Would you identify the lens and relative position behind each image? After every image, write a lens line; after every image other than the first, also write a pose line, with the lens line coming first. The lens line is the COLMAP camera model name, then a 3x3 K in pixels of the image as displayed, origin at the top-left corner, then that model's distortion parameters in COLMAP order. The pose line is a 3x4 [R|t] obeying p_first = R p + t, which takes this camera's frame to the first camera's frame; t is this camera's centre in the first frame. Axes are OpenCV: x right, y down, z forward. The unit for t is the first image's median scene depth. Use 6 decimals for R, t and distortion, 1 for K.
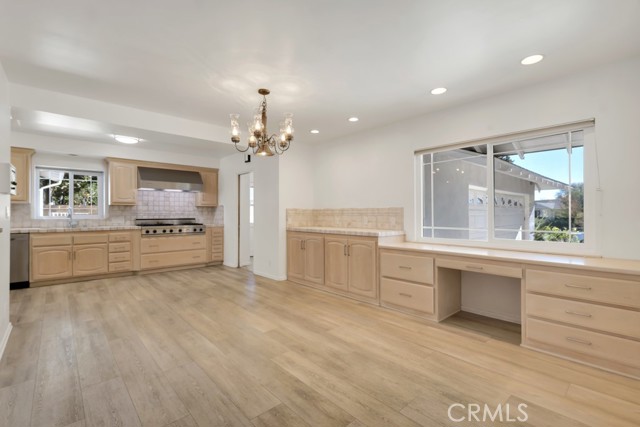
lens RADIAL K [[296.1, 0, 321.9], [0, 296.1, 212.9], [0, 0, 1]] dist [0.002265, -0.000010]
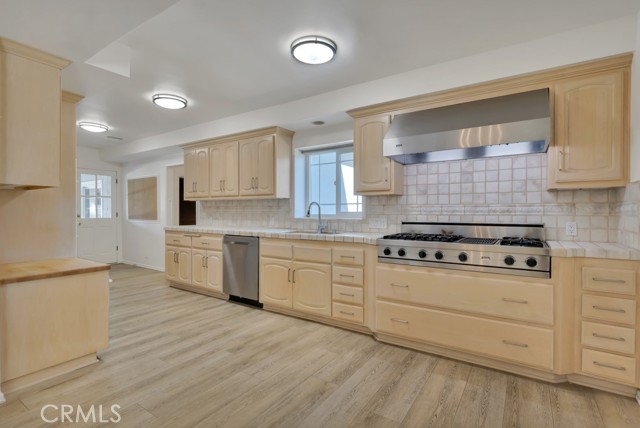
lens RADIAL K [[296.1, 0, 324.5], [0, 296.1, 212.4], [0, 0, 1]] dist [0.002265, -0.000010]
pose [[0.241079, -0.000741, -0.970505, -0.160730], [0.000823, 1.000000, -0.000559, 0.004688], [0.970505, -0.000664, 0.241079, 0.728215]]
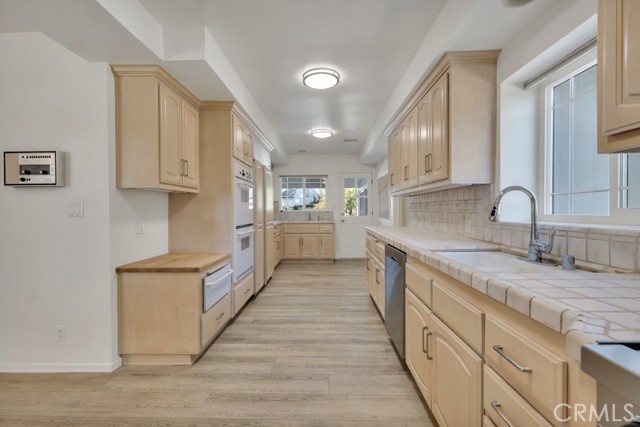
lens RADIAL K [[296.1, 0, 318.7], [0, 296.1, 212.0], [0, 0, 1]] dist [0.002265, -0.000010]
pose [[-0.689143, 0.004221, -0.724613, -0.431109], [0.002929, 0.999991, 0.003039, 0.004225], [0.724619, -0.000029, -0.689149, 0.901230]]
